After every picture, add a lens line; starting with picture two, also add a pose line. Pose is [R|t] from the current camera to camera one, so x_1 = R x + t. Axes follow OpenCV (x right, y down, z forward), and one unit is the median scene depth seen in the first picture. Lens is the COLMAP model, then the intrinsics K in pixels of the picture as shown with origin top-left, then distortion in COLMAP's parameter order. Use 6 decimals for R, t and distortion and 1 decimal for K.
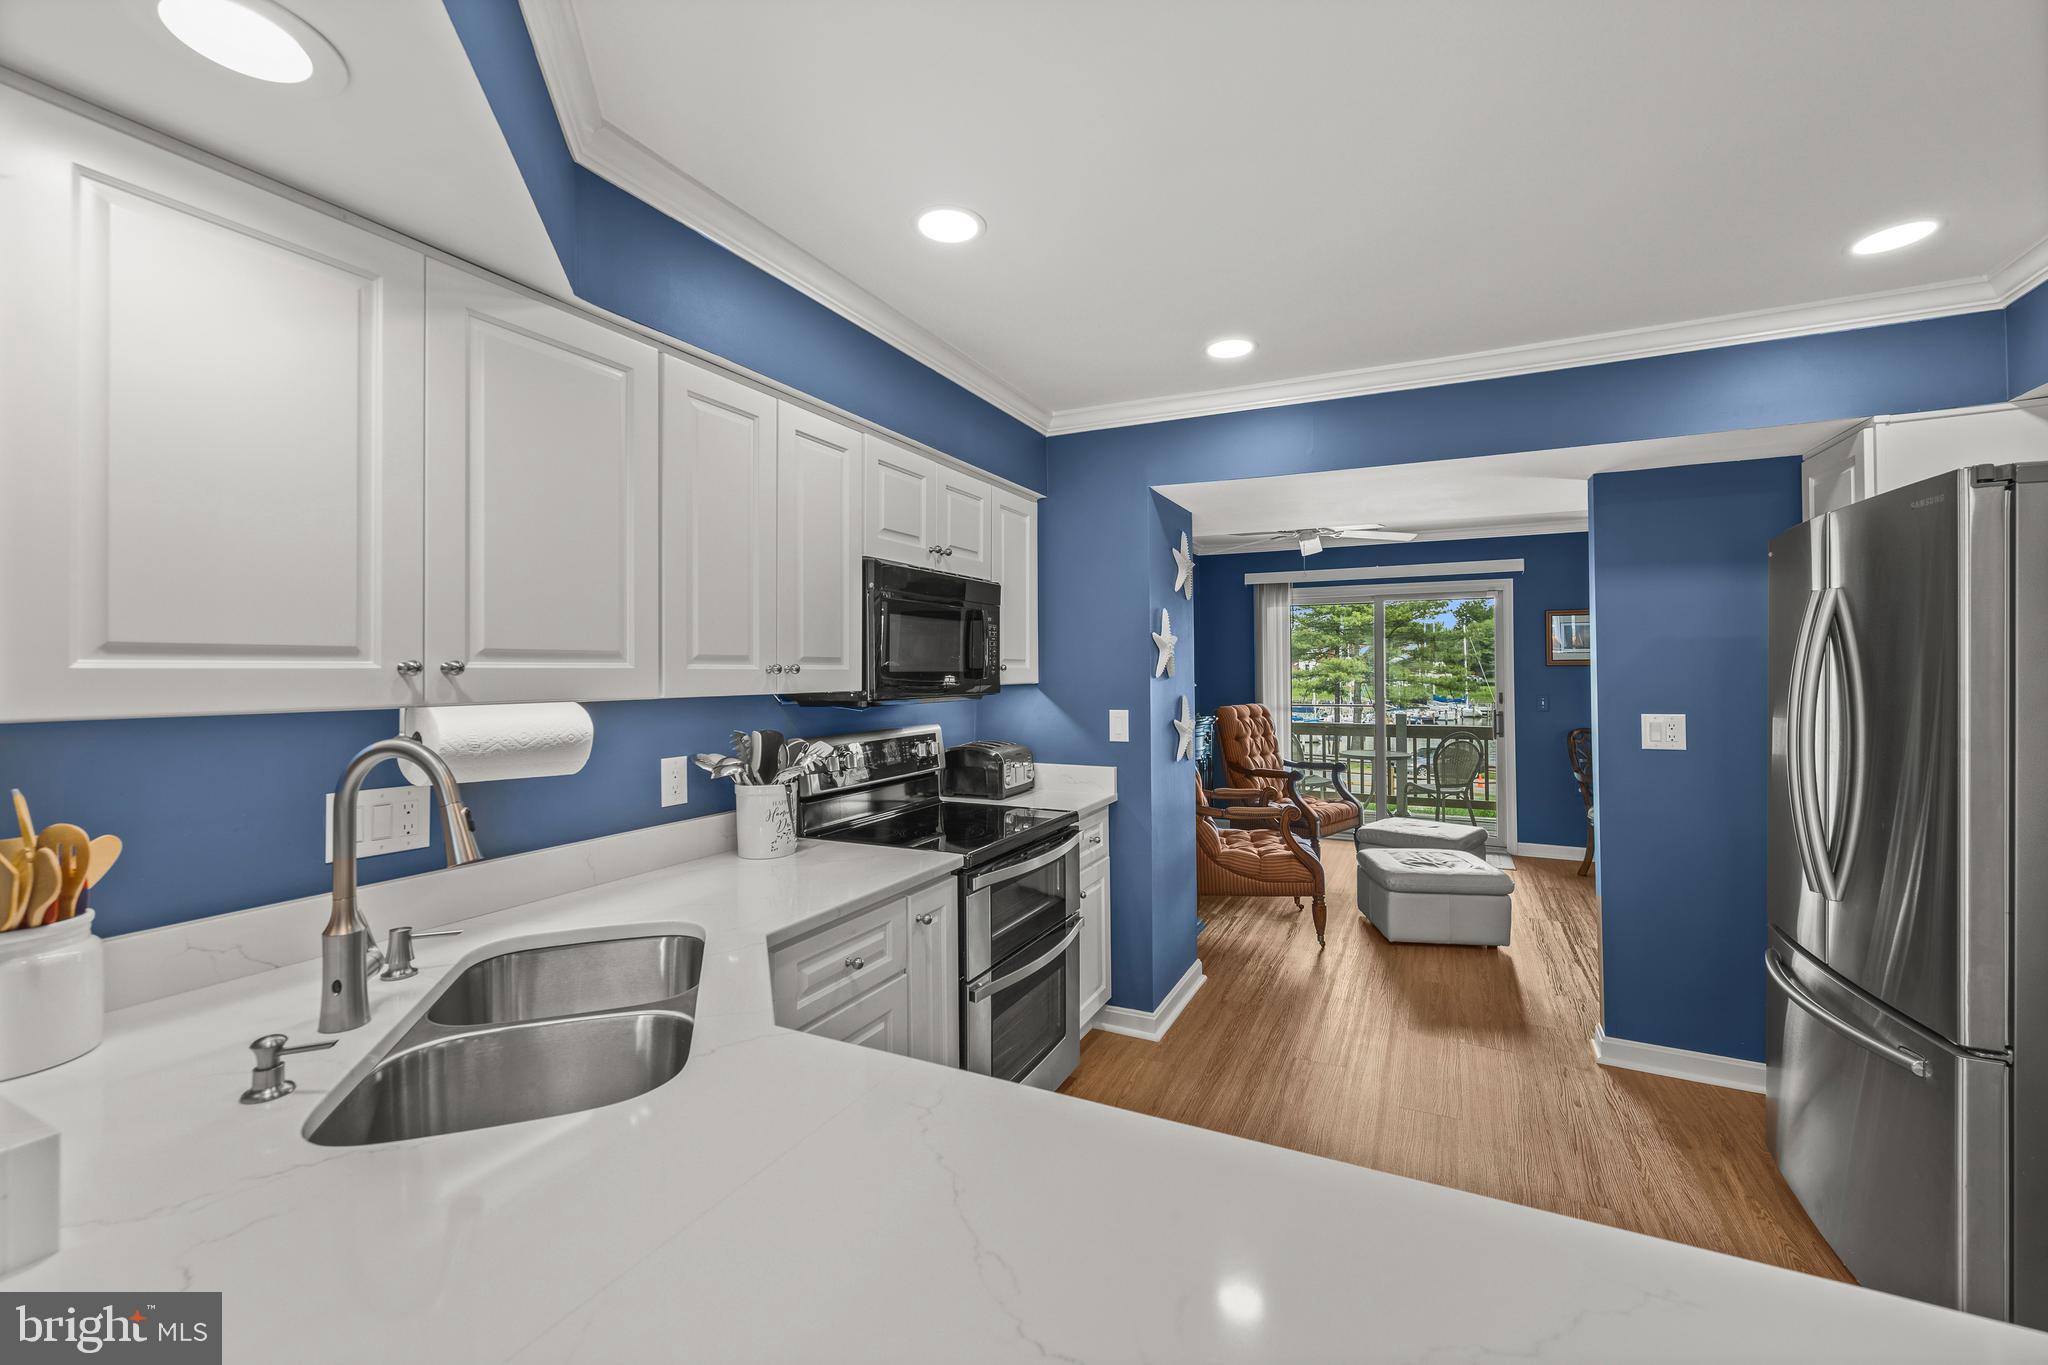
lens RADIAL K [[818.4, 0, 1013.4], [0, 818.4, 656.5], [0, 0, 1]] dist [-0.003196, -0.000398]
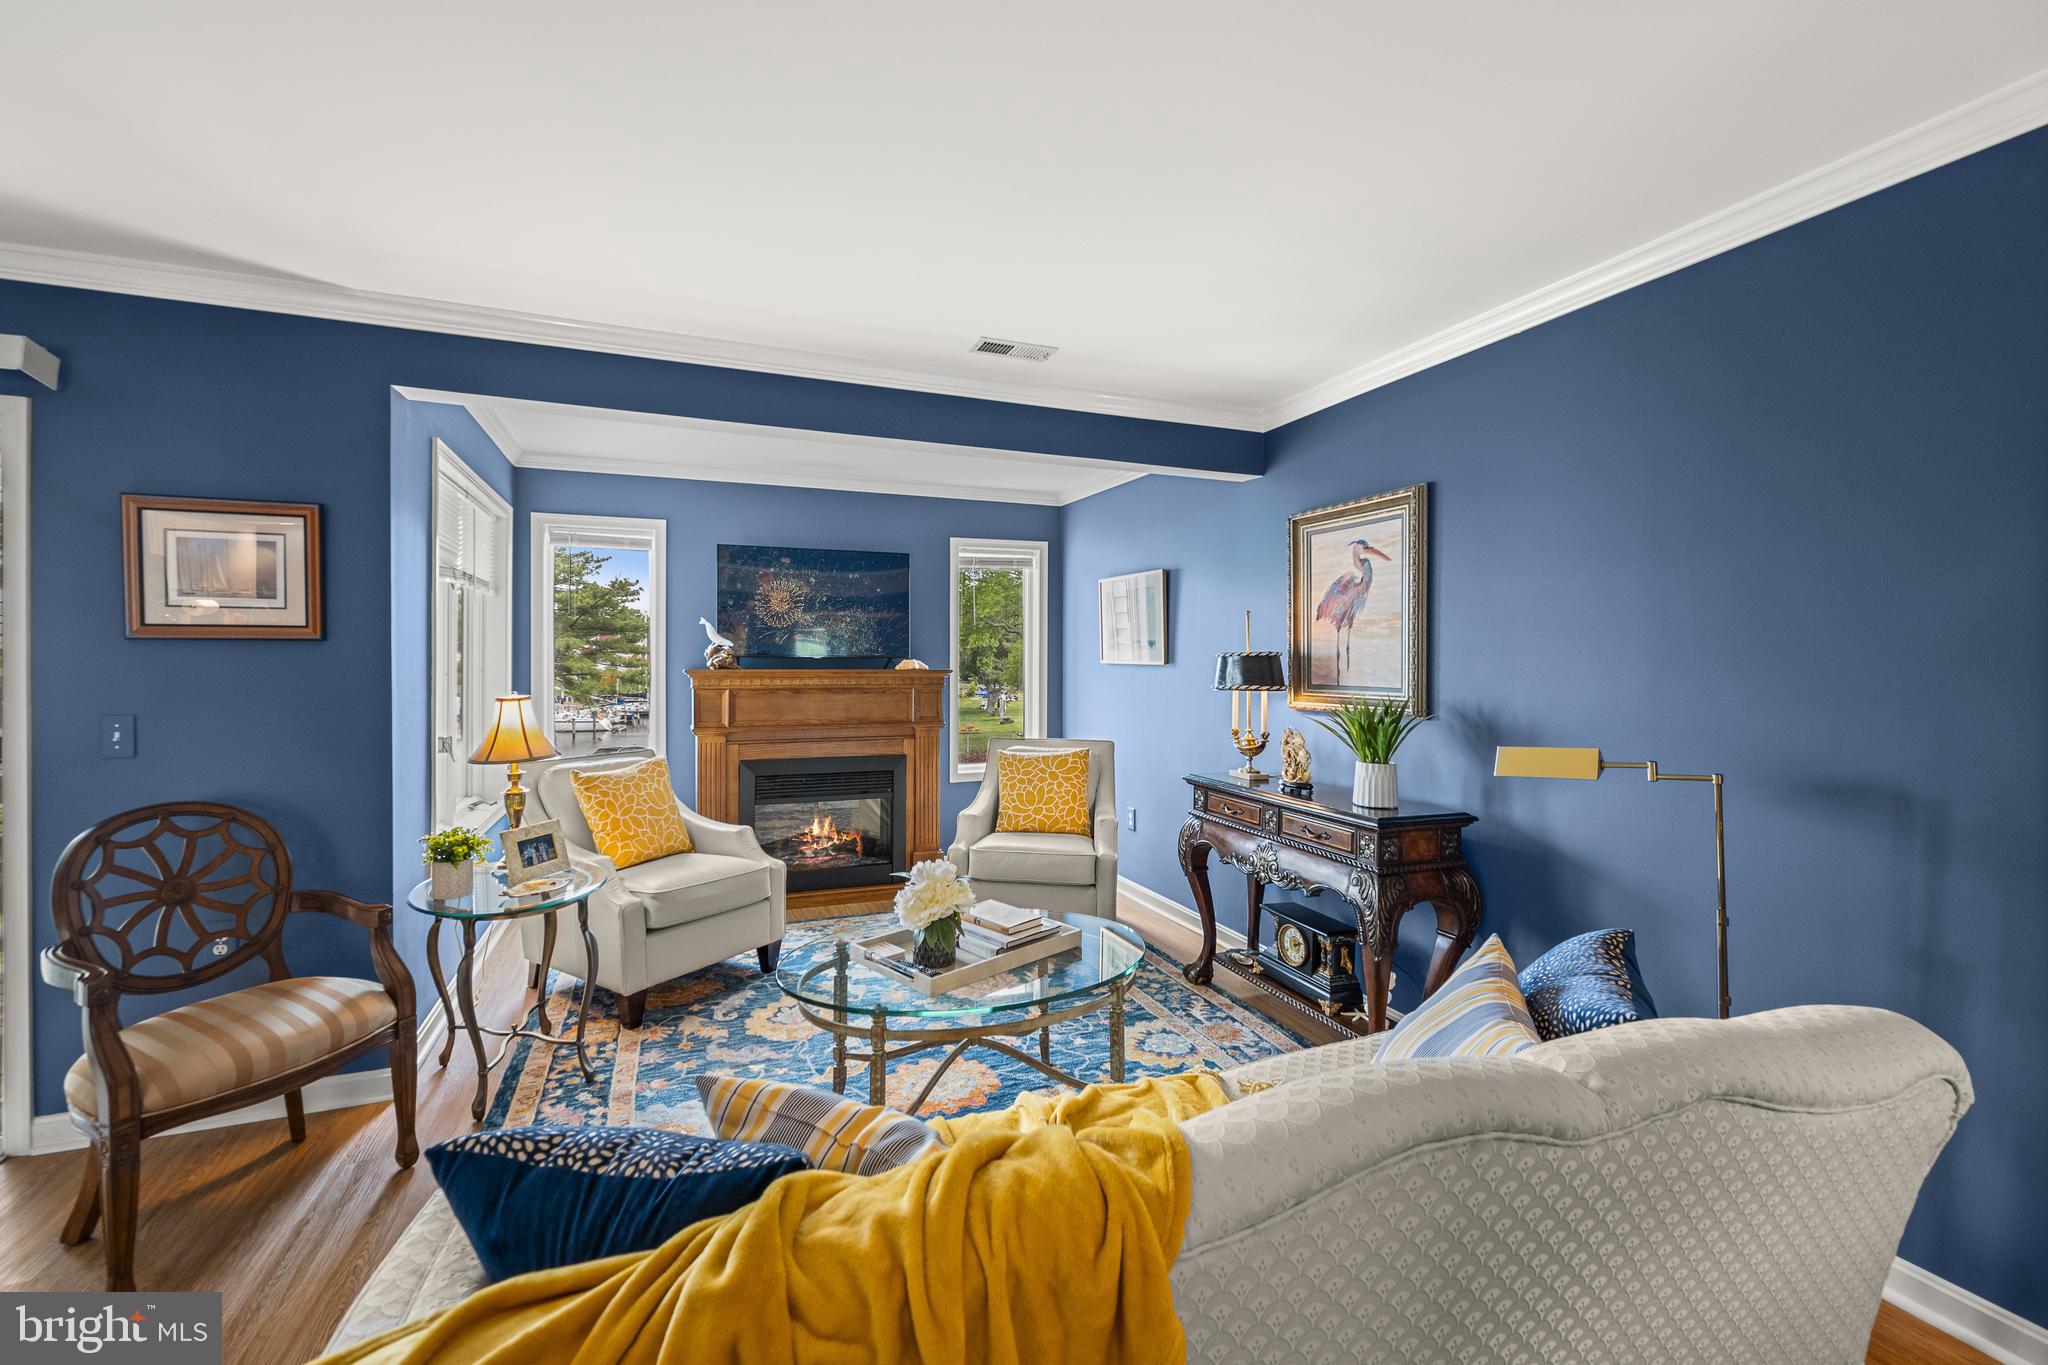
lens RADIAL K [[818.4, 0, 981.6], [0, 818.4, 656.9], [0, 0, 1]] dist [-0.003196, -0.000398]
pose [[0.671794, 0.013695, 0.740611, 1.319980], [-0.019646, 0.999807, -0.000667, 0.025011], [-0.740477, -0.014102, 0.671934, 0.917619]]
